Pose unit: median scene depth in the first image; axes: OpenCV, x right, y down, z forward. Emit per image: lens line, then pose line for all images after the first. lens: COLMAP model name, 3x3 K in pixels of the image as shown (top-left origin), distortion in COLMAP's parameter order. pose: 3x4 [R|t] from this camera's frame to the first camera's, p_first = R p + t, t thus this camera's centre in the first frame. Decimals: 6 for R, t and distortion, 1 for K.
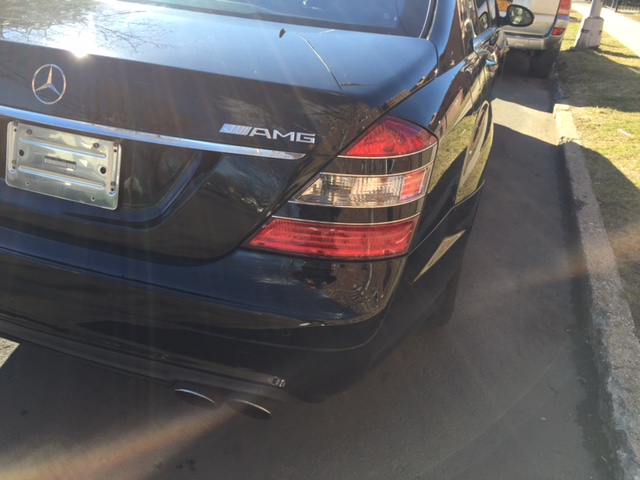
lens RADIAL K [[553.0, 0, 322.8], [0, 553.0, 235.7], [0, 0, 1]] dist [0.101201, -0.142416]
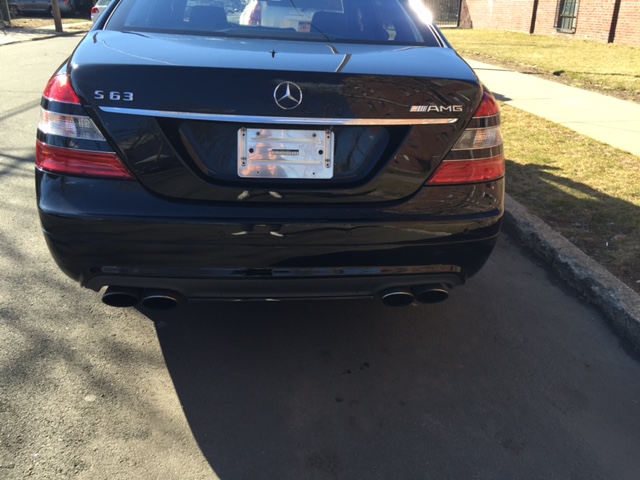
lens RADIAL K [[553.0, 0, 322.8], [0, 553.0, 235.7], [0, 0, 1]] dist [0.101201, -0.142416]
pose [[0.913086, -0.194265, 0.358518, -0.989635], [0.205980, 0.978540, 0.005630, 0.091519], [-0.351918, 0.068707, 0.933506, -0.335697]]
